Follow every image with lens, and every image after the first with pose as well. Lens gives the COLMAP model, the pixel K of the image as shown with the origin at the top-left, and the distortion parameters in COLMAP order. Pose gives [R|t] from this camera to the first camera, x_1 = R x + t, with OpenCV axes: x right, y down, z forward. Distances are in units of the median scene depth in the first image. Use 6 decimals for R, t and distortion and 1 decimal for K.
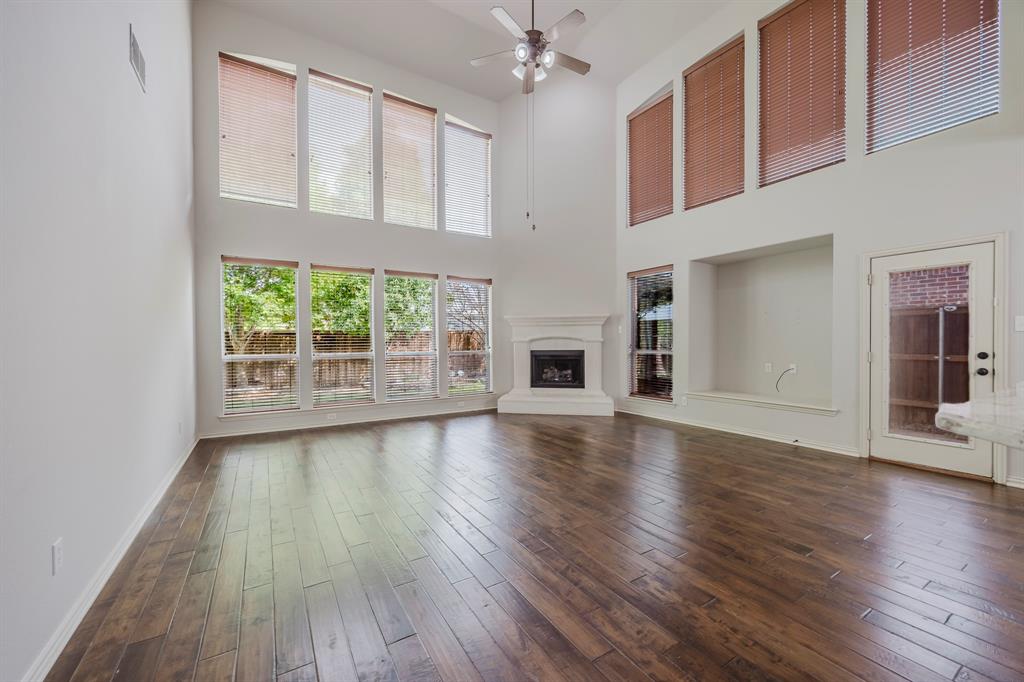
lens RADIAL K [[401.8, 0, 513.5], [0, 401.8, 344.0], [0, 0, 1]] dist [-0.003262, 0.000362]
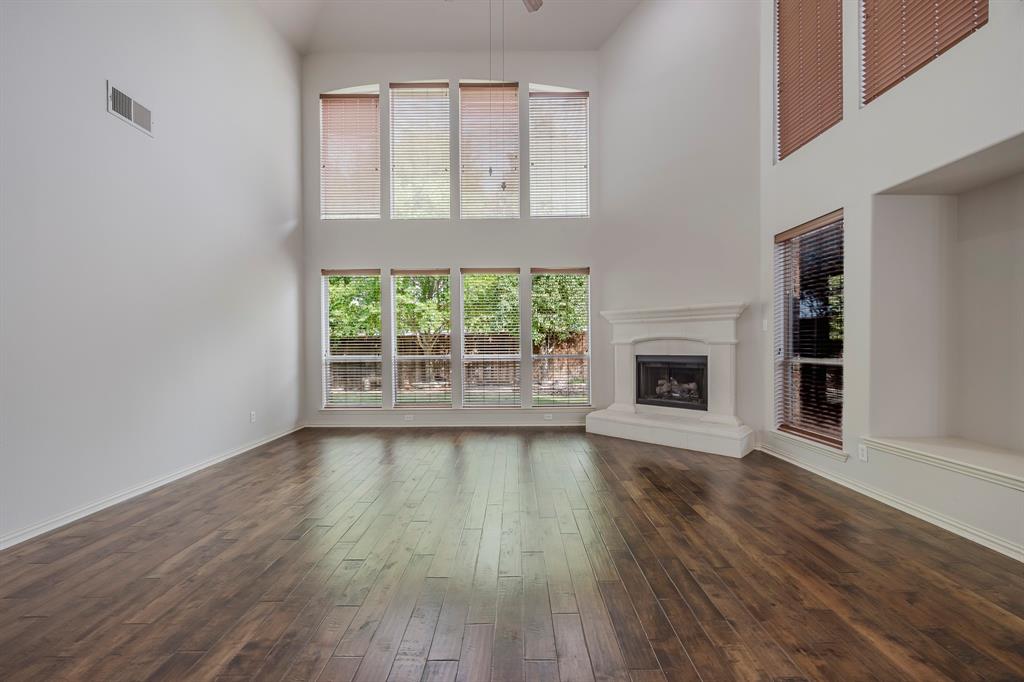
lens RADIAL K [[401.8, 0, 512.3], [0, 401.8, 343.5], [0, 0, 1]] dist [-0.003262, 0.000362]
pose [[0.847056, -0.002149, -0.531500, 0.275753], [0.000074, 0.999992, -0.003925, -0.003376], [0.531504, 0.003285, 0.847049, 0.248909]]
